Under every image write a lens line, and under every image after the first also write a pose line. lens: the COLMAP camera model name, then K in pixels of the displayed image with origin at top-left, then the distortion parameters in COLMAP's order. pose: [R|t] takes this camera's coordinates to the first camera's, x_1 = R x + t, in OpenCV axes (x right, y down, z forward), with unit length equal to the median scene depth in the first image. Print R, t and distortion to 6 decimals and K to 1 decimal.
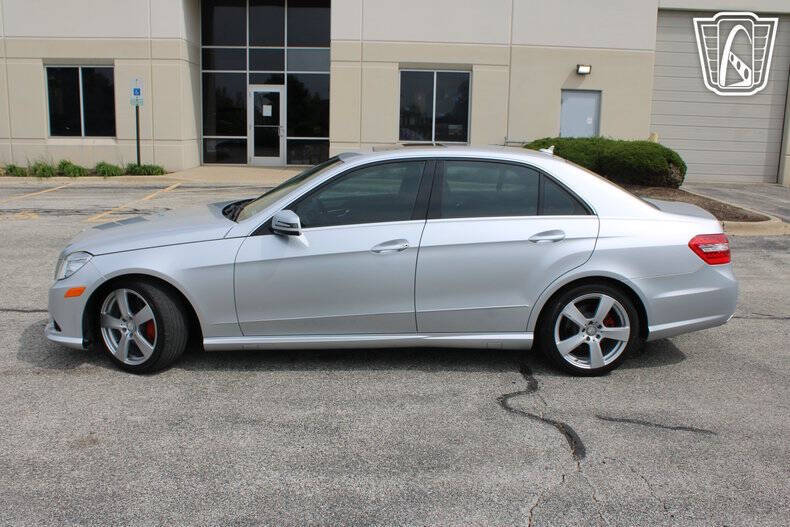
lens RADIAL K [[733.2, 0, 395.0], [0, 733.2, 263.5], [0, 0, 1]] dist [-0.091849, 0.010049]
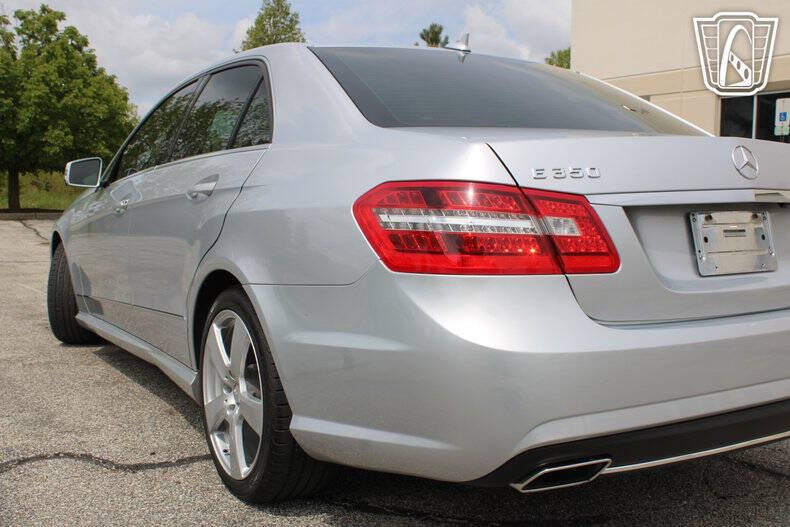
lens RADIAL K [[852.0, 0, 395.0], [0, 852.0, 263.5], [0, 0, 1]] dist [-0.073305, 0.015649]
pose [[0.465659, 0.059807, -0.882941, 0.784776], [-0.167976, 0.985549, -0.021832, 0.007019], [0.868876, 0.158479, 0.468976, 0.825264]]
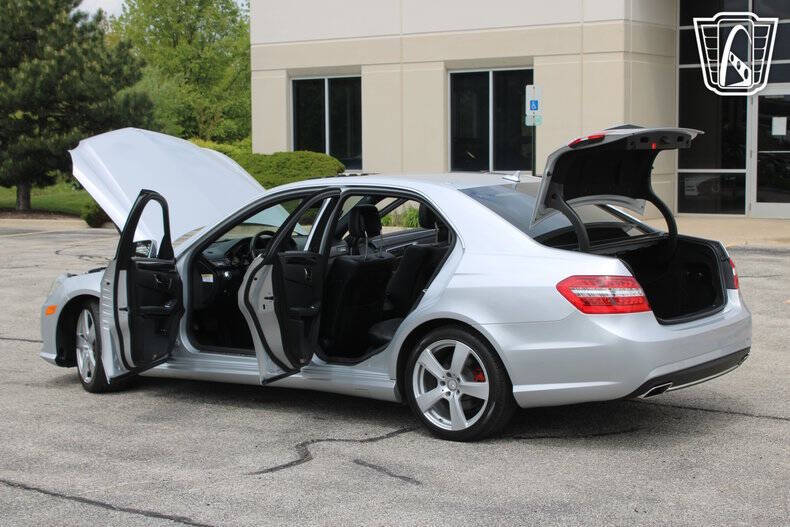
lens RADIAL K [[1417.4, 0, 395.0], [0, 1417.4, 263.5], [0, 0, 1]] dist [0.017856, 0.213605]
pose [[0.778002, 0.022310, -0.627865, 1.255241], [-0.091206, 0.992793, -0.077739, 0.086978], [0.621606, 0.117746, 0.774430, -0.338062]]
